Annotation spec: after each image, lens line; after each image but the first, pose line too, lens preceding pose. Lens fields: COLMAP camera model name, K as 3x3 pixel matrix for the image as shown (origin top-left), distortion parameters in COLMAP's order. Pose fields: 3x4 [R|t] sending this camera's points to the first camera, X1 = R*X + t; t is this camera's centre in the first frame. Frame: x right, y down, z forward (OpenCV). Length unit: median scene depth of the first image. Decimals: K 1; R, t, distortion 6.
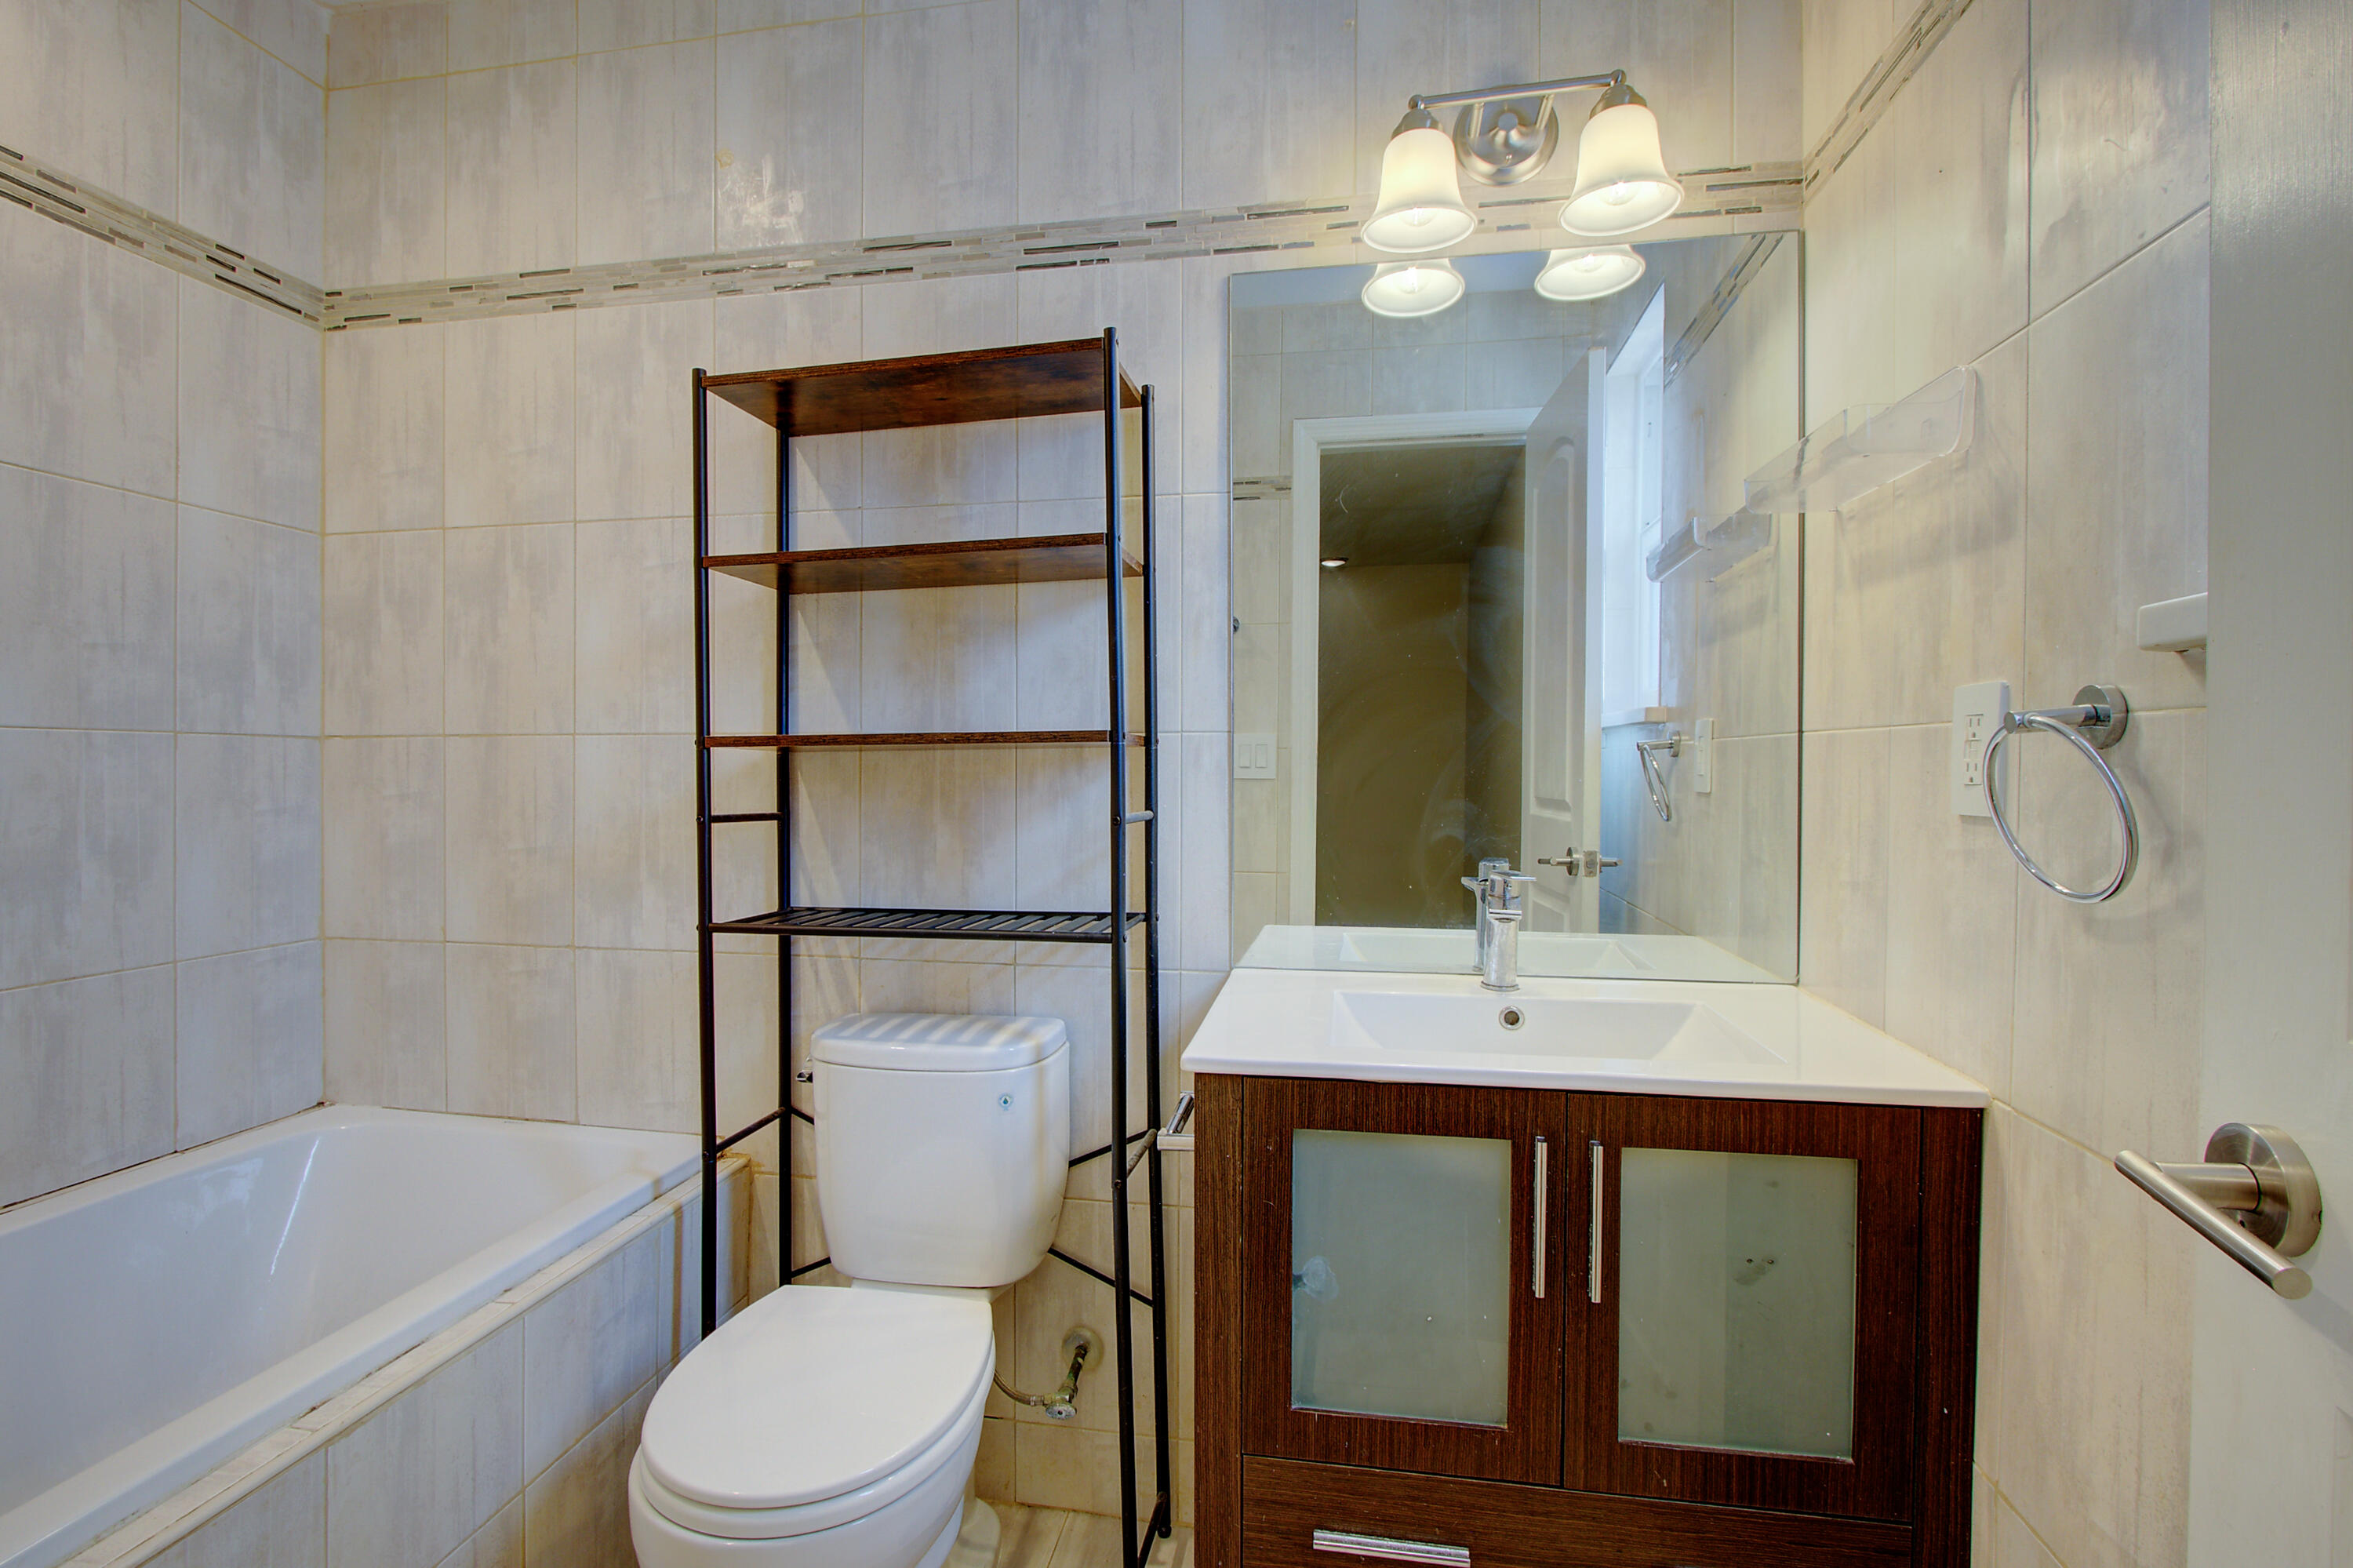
lens RADIAL K [[1117.7, 0, 1186.4], [0, 1117.7, 779.2], [0, 0, 1]] dist [-0.022995, 0.004299]
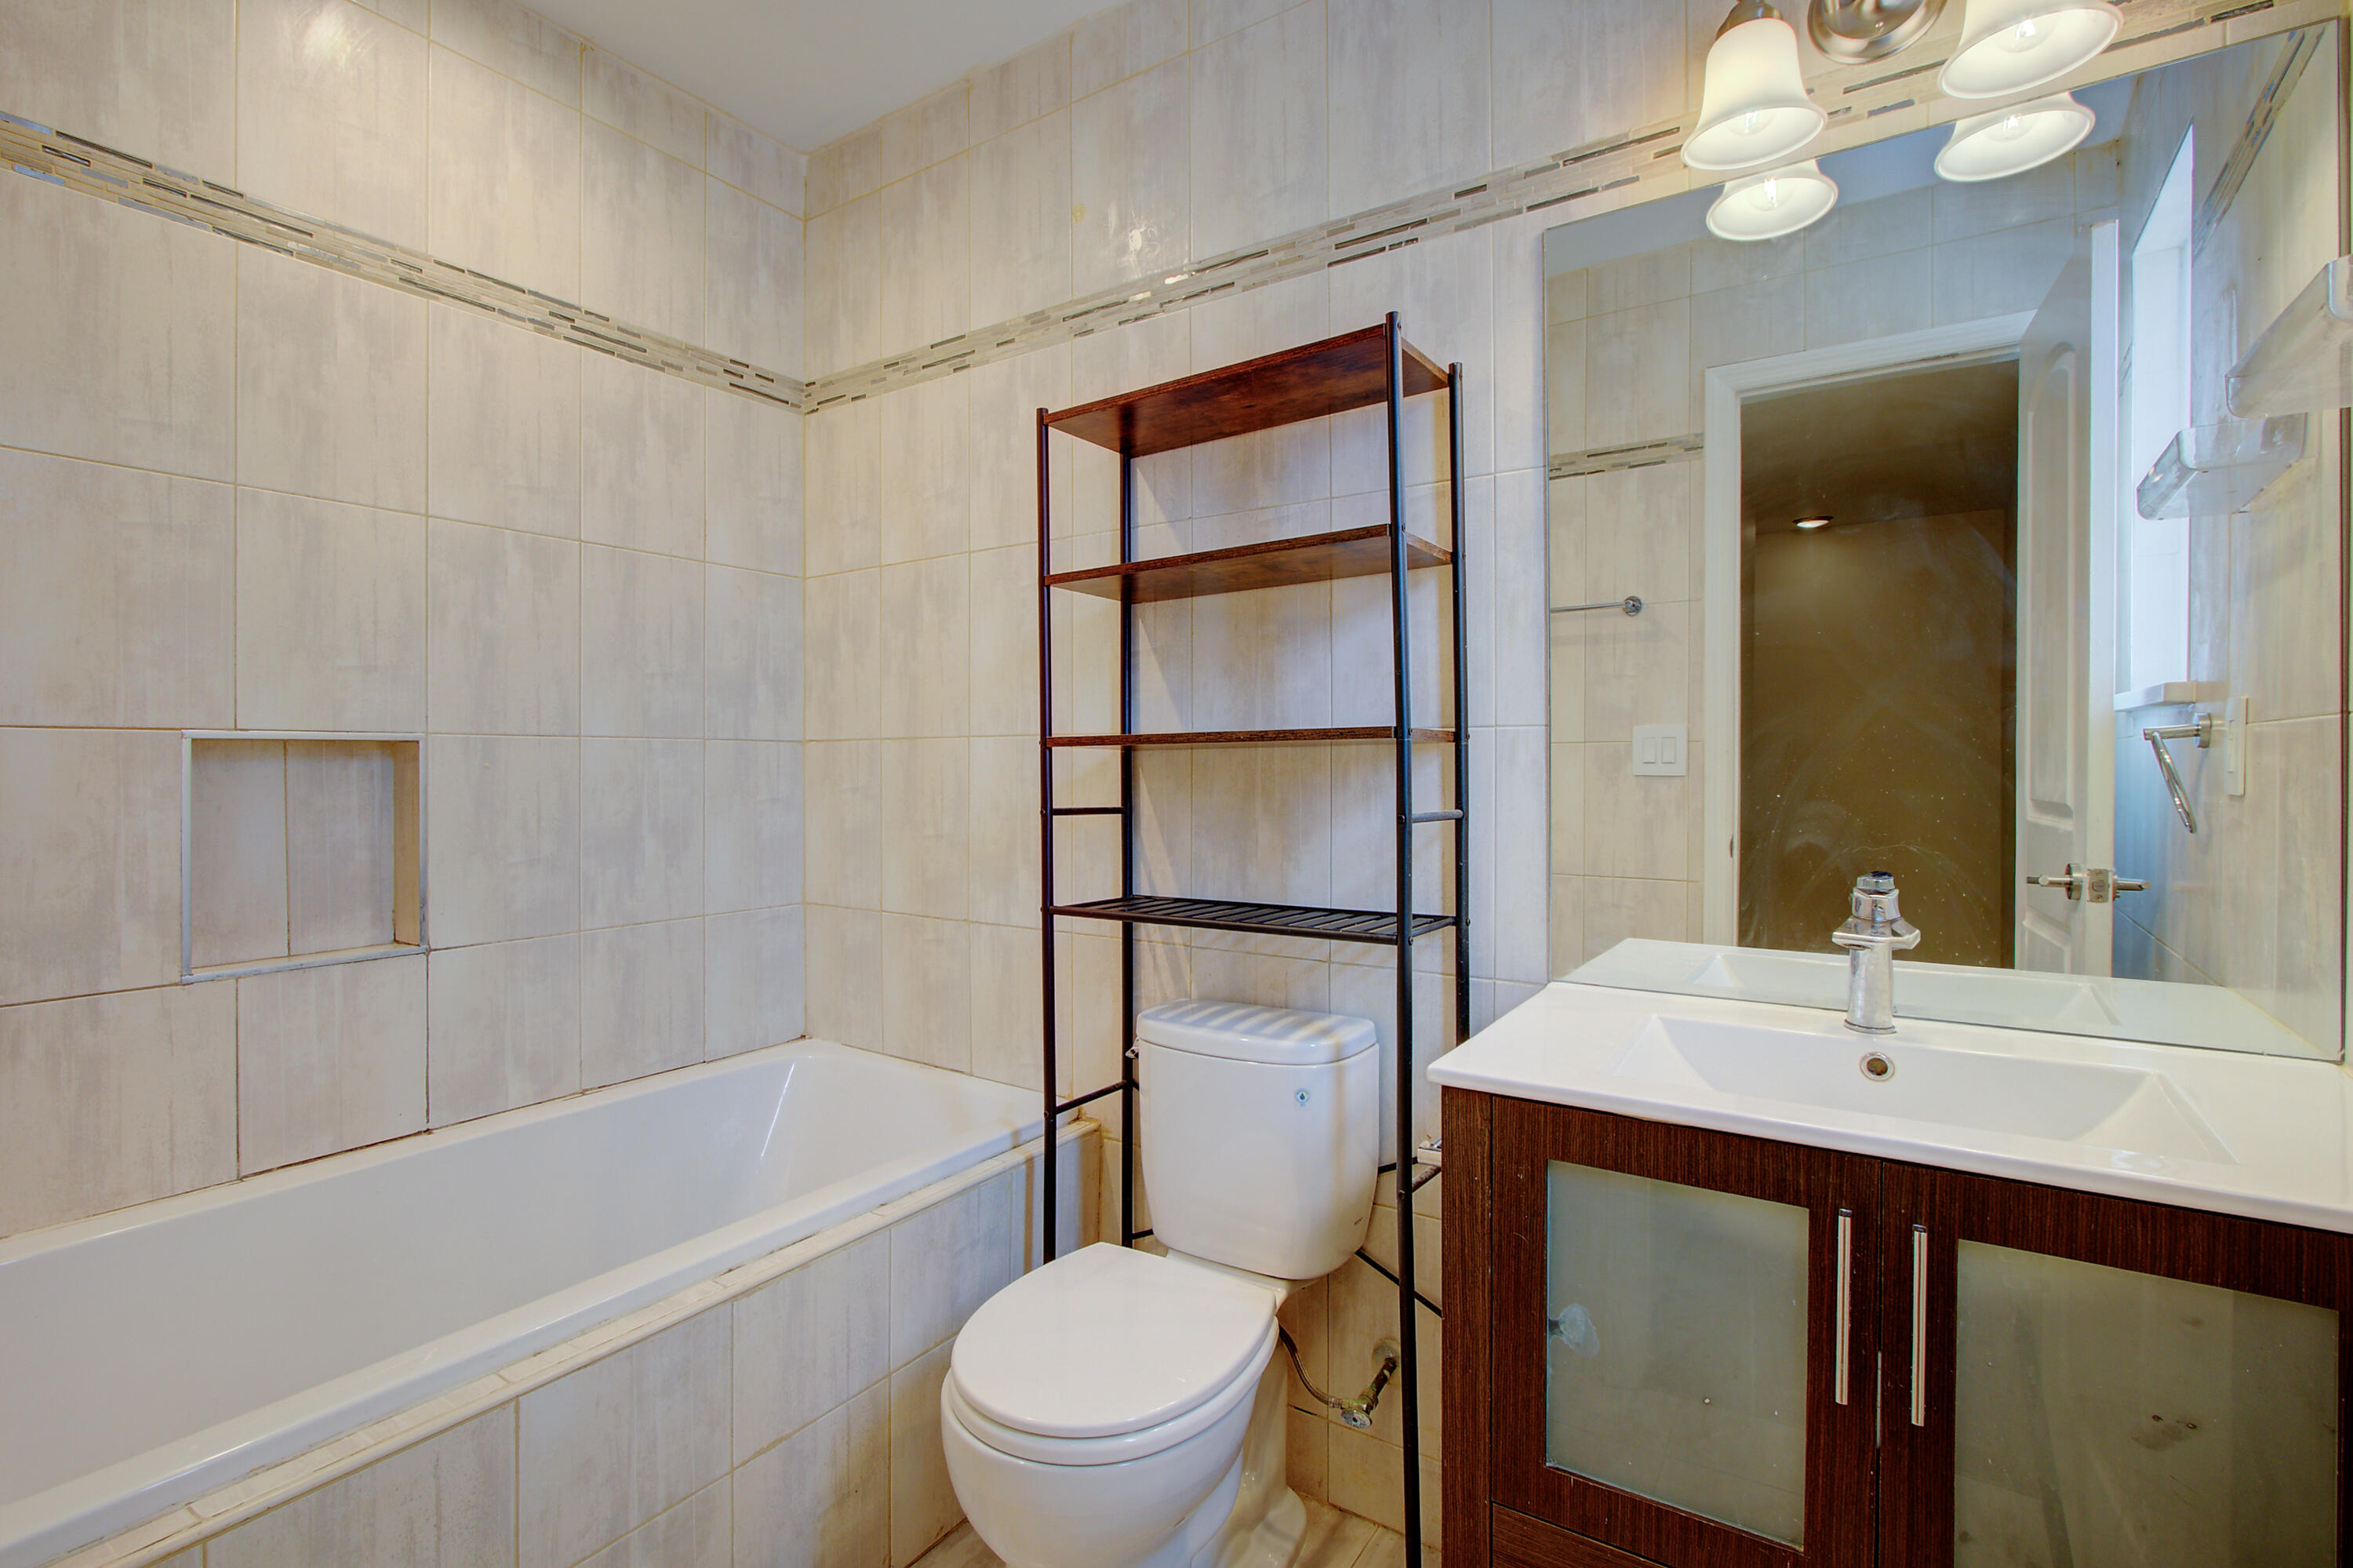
lens RADIAL K [[1132.6, 0, 1149.0], [0, 1132.6, 771.9], [0, 0, 1]] dist [-0.021551, 0.002541]
pose [[0.904916, -0.000188, -0.425591, 0.130330], [-0.001251, 0.999994, -0.003101, -0.000470], [0.425589, 0.003339, 0.904910, 0.016148]]
